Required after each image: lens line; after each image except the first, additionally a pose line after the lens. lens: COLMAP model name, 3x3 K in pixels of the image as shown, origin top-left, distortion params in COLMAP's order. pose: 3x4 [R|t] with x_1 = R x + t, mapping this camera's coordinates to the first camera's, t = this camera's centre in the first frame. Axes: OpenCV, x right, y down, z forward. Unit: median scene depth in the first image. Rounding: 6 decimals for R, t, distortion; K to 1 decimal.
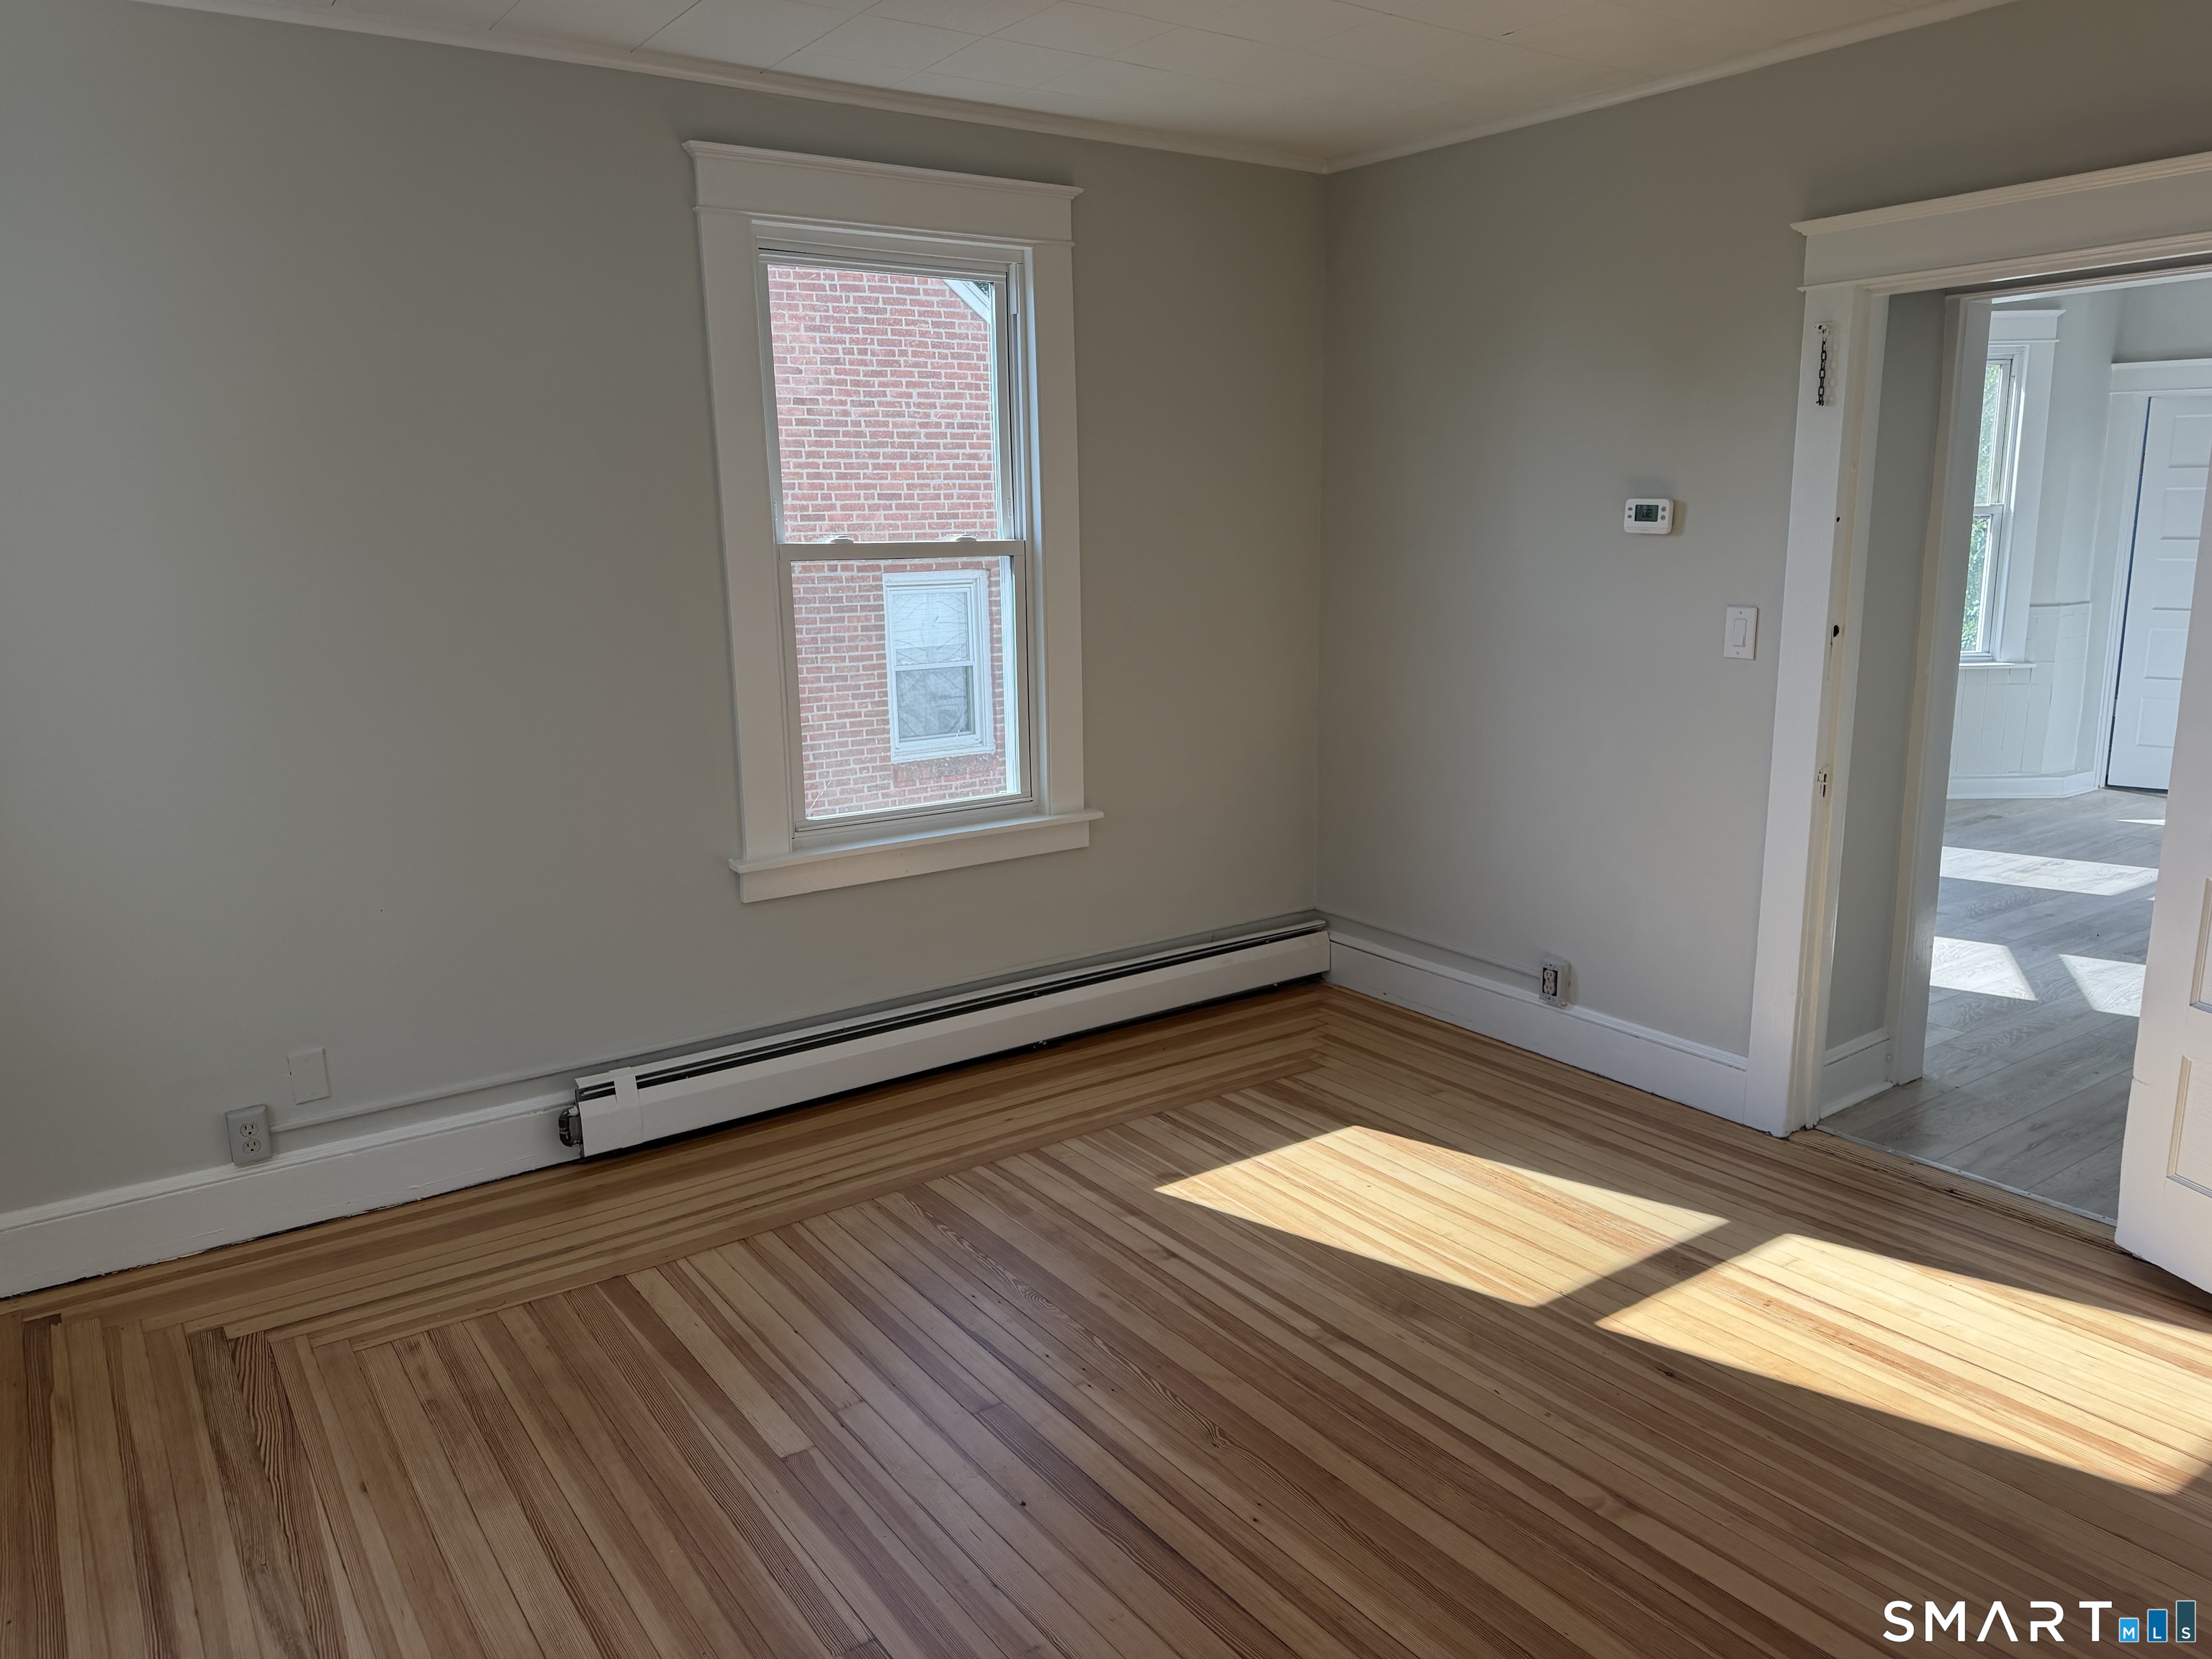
lens RADIAL K [[1537.4, 0, 1124.5], [0, 1537.4, 836.5], [0, 0, 1]] dist [0.092867, -0.149462]
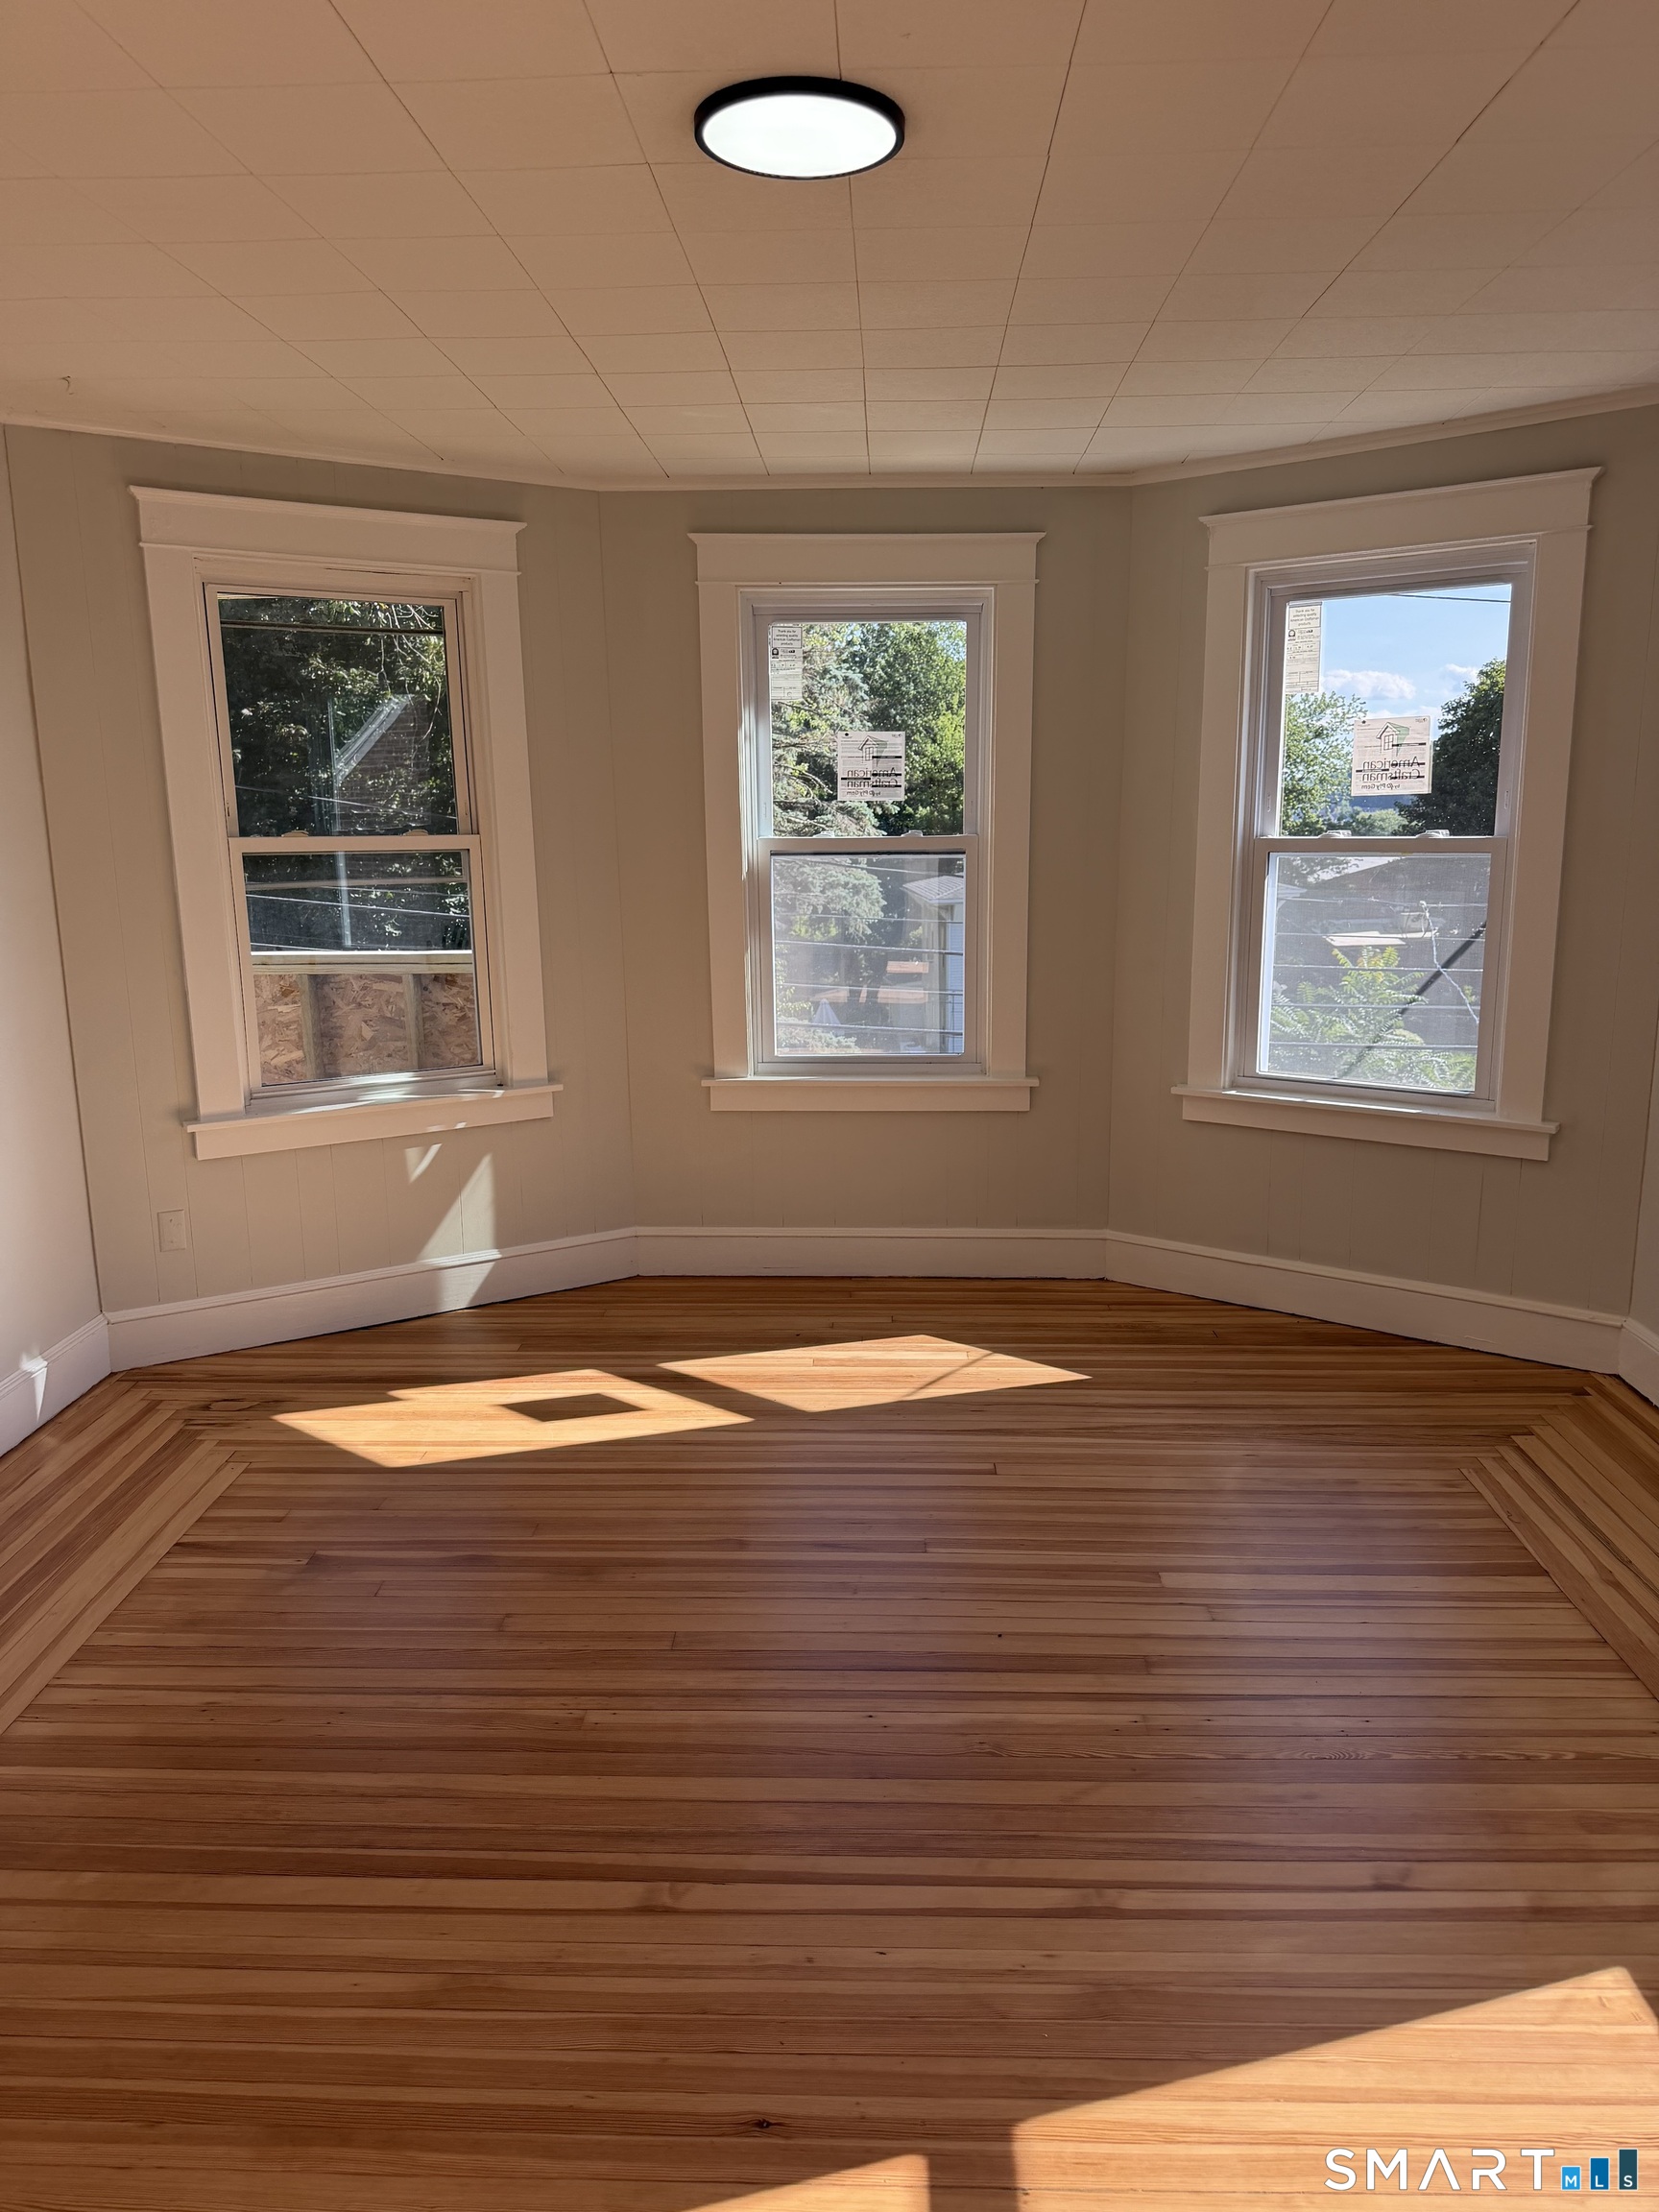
lens RADIAL K [[1568.0, 0, 844.8], [0, 1568.0, 1106.9], [0, 0, 1]] dist [0.152082, -0.223613]
pose [[-0.599041, 0.181331, -0.779916, 0.663939], [-0.146734, 0.932666, 0.329549, -0.258511], [0.787159, 0.311854, -0.532098, 1.050141]]
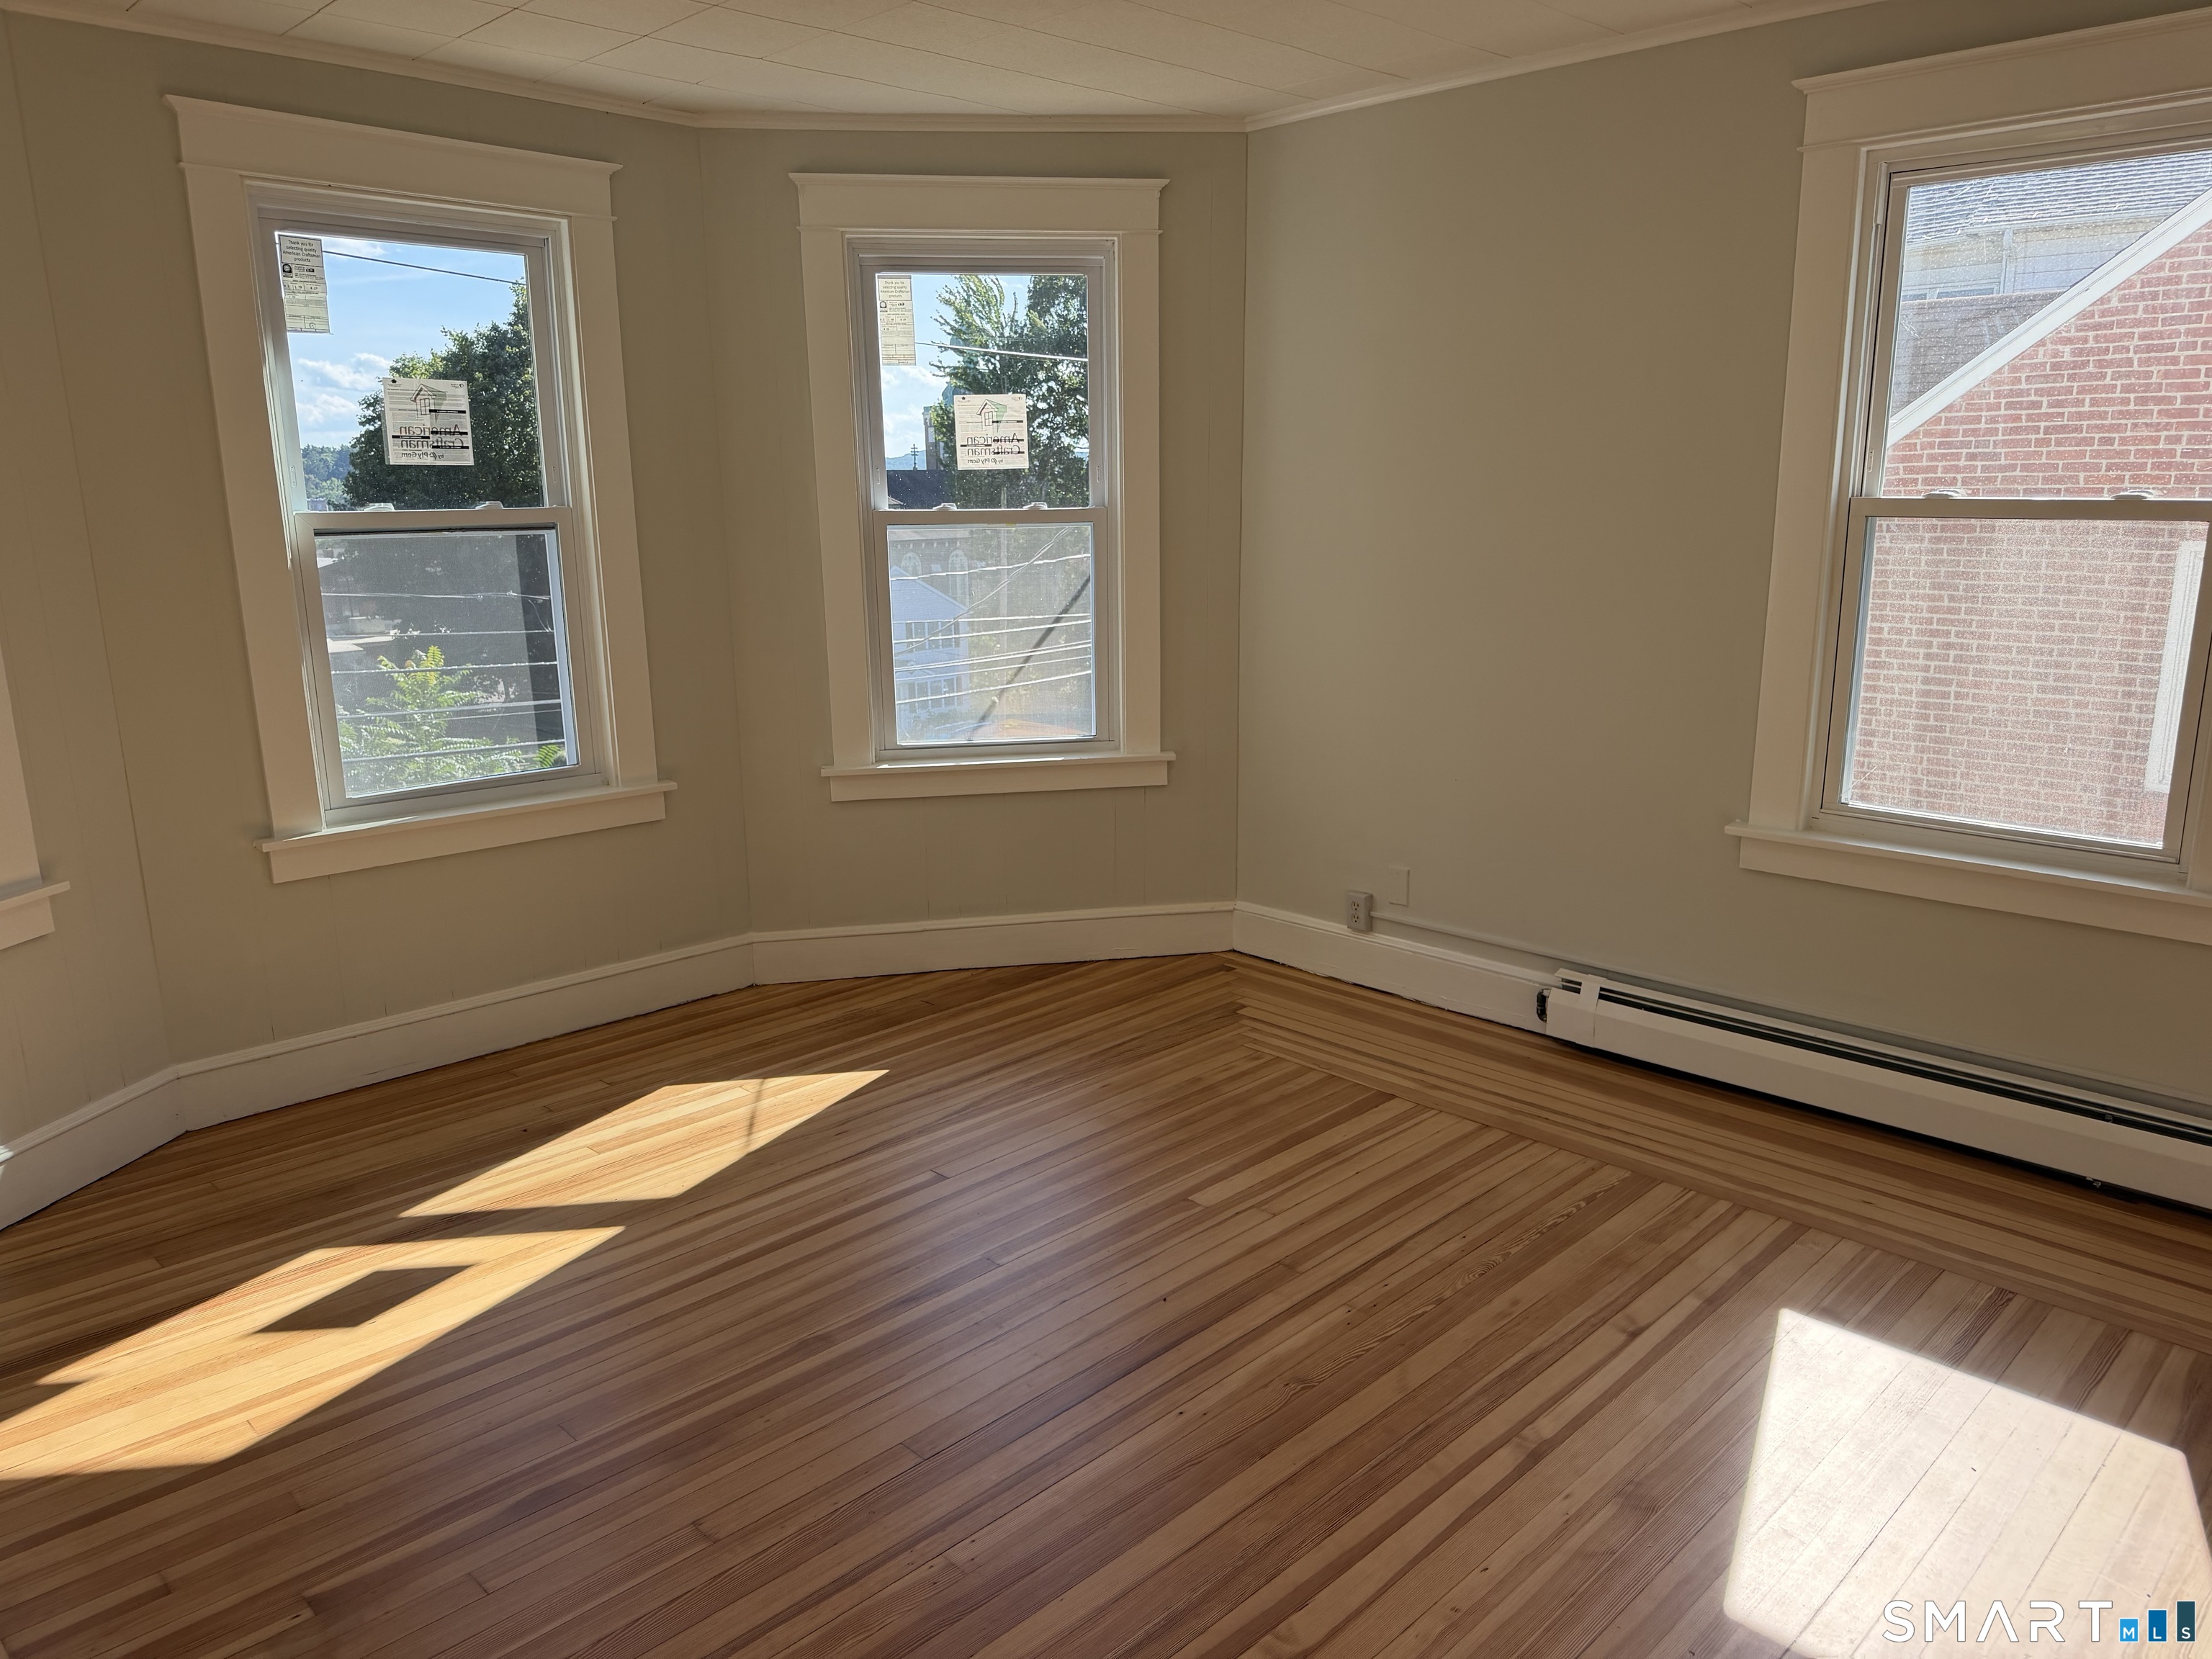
lens RADIAL K [[1568.0, 0, 1113.7], [0, 1568.0, 828.6], [0, 0, 1]] dist [0.152082, -0.223613]
pose [[0.168462, 0.229841, -0.958537, 0.750107], [-0.197009, 0.960666, 0.195727, -0.115282], [0.965820, 0.155868, 0.207116, 0.472711]]
